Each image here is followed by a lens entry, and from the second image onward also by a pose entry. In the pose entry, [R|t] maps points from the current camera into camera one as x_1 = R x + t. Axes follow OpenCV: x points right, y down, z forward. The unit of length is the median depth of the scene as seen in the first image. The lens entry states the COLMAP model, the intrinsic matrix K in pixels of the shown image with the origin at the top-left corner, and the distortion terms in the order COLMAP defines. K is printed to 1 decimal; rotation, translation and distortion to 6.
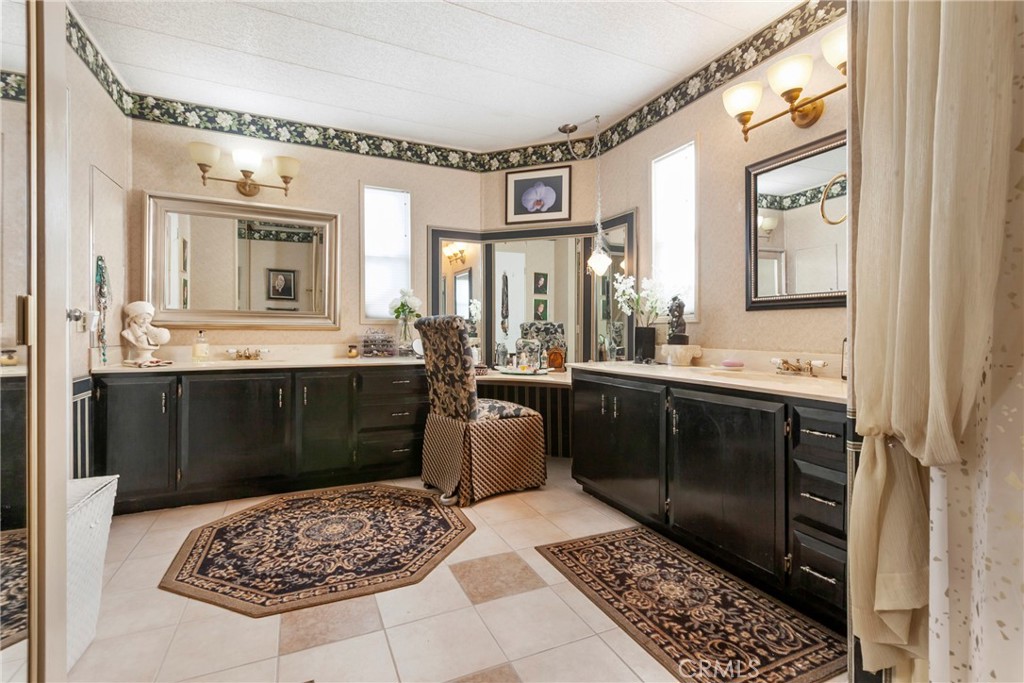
lens RADIAL K [[475.6, 0, 548.2], [0, 475.6, 331.0], [0, 0, 1]] dist [0.001679, -0.000906]
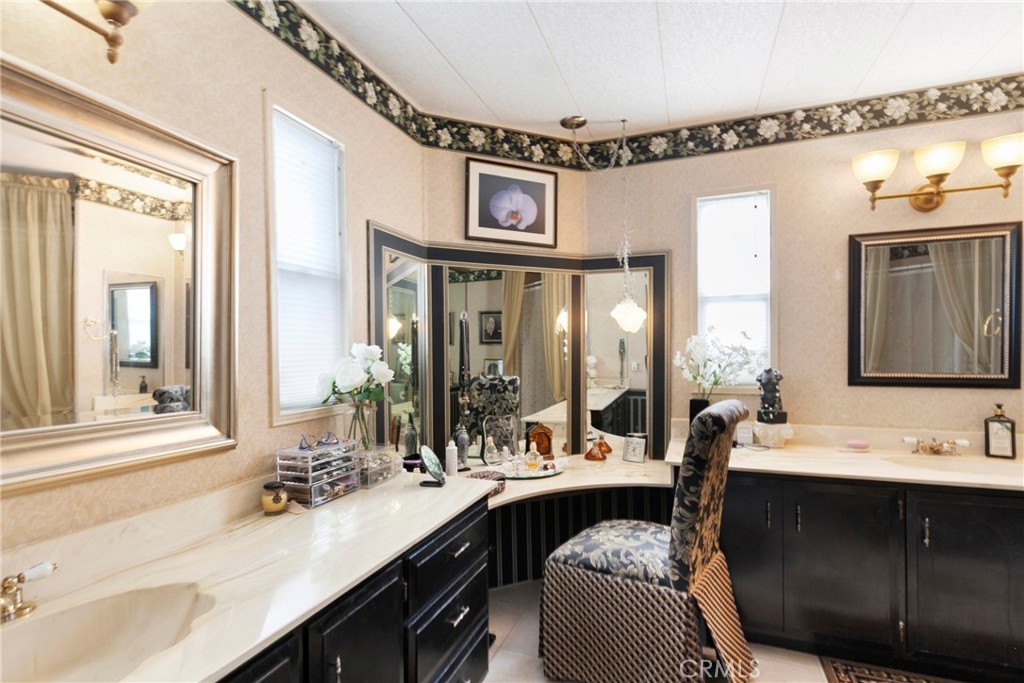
lens RADIAL K [[475.6, 0, 534.6], [0, 475.6, 356.1], [0, 0, 1]] dist [0.001679, -0.000906]
pose [[0.738746, -0.008313, 0.673933, -0.467716], [0.001871, 0.999945, 0.010284, -0.075637], [-0.673982, -0.006336, 0.738721, 0.482513]]
